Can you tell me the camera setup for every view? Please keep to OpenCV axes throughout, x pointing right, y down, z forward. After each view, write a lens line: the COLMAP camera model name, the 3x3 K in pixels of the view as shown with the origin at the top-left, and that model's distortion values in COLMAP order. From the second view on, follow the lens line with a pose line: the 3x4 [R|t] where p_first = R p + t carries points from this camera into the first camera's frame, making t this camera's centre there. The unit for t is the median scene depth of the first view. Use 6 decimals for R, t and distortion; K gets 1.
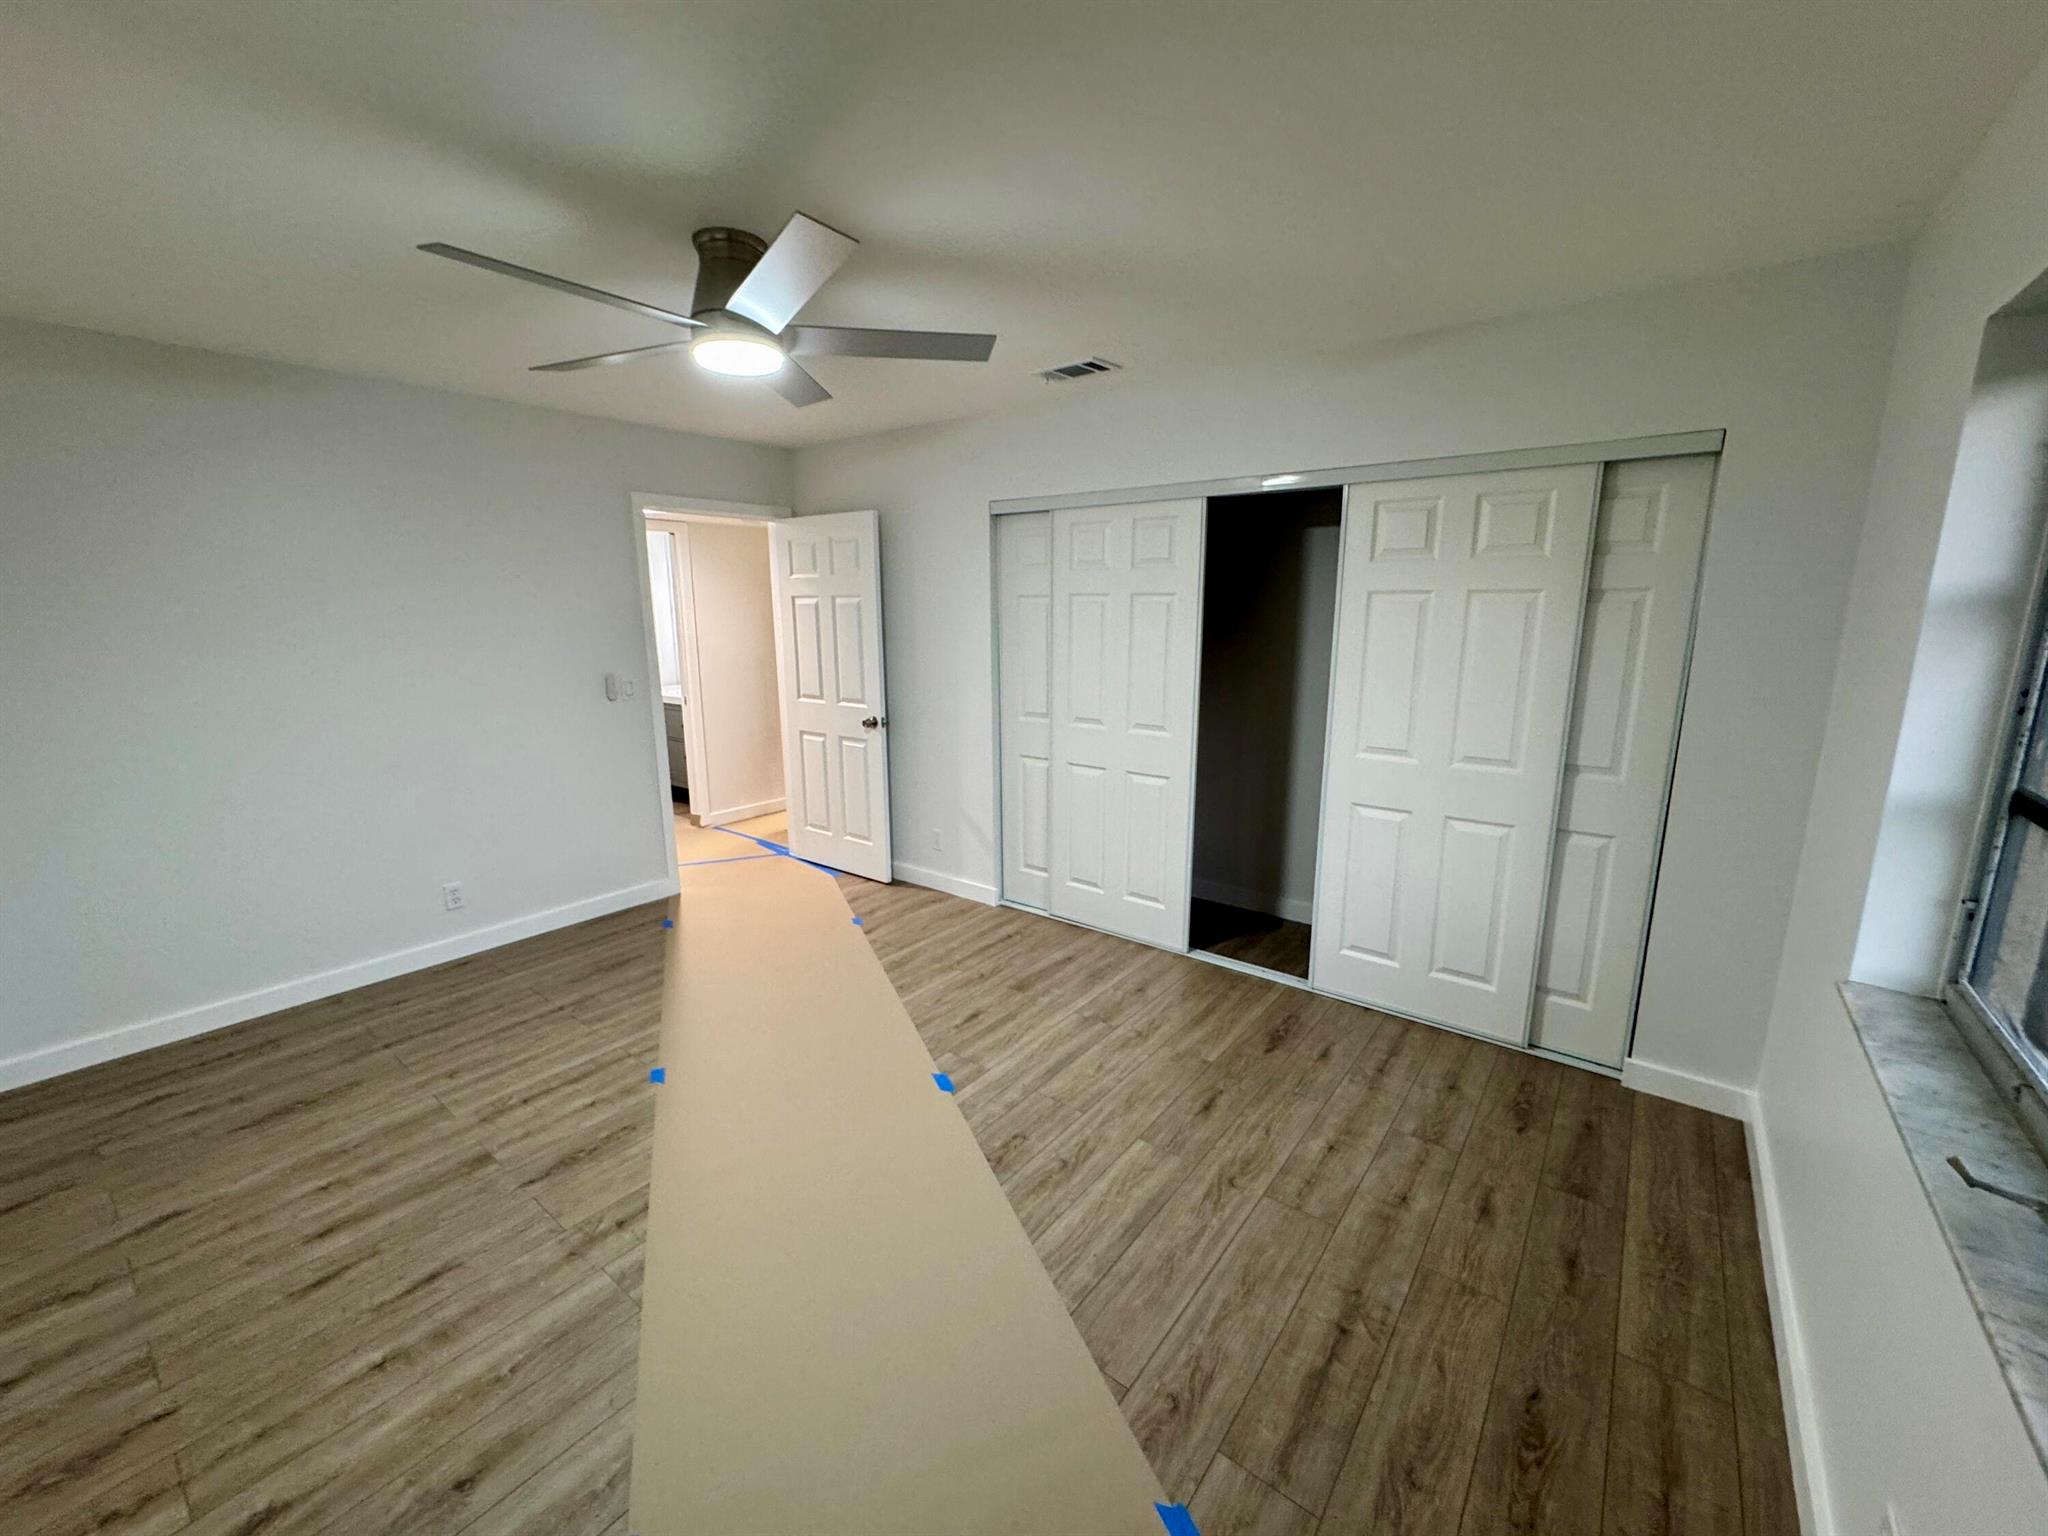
lens RADIAL K [[820.4, 0, 1024.0], [0, 820.4, 768.0], [0, 0, 1]] dist [0.000745, 0.000267]
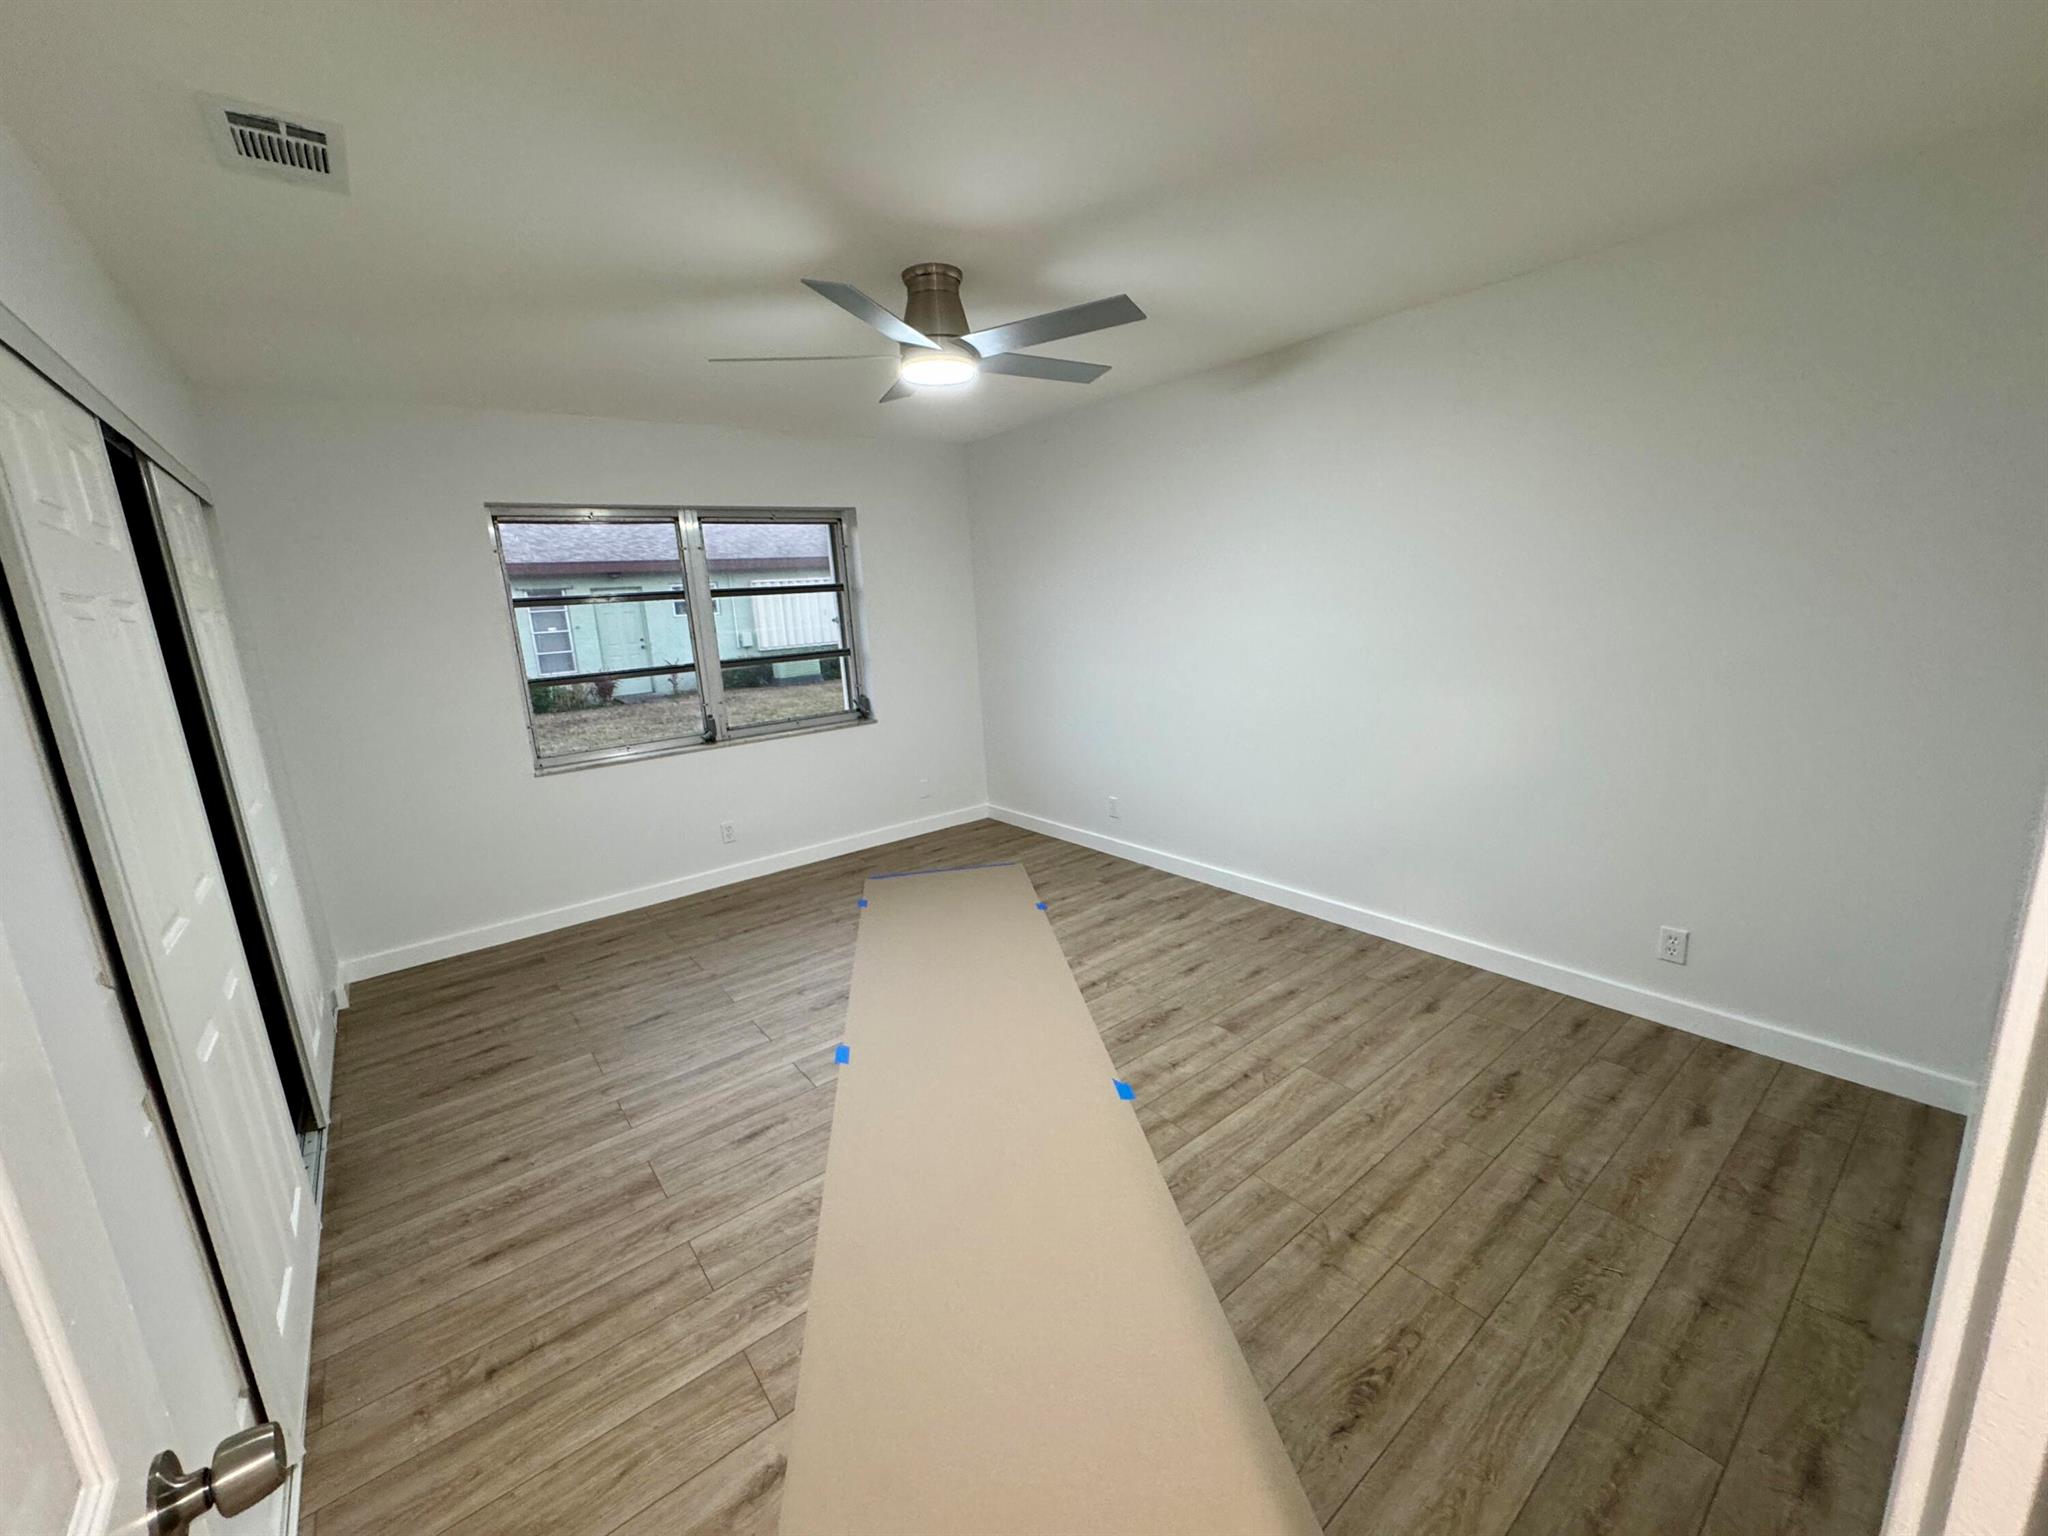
lens RADIAL K [[820.4, 0, 1024.0], [0, 820.4, 768.0], [0, 0, 1]] dist [0.000745, 0.000267]
pose [[-0.969899, 0.006787, 0.243412, -0.586446], [0.105149, 0.913286, 0.393513, -0.336333], [-0.219634, 0.407262, -0.886509, 1.759121]]
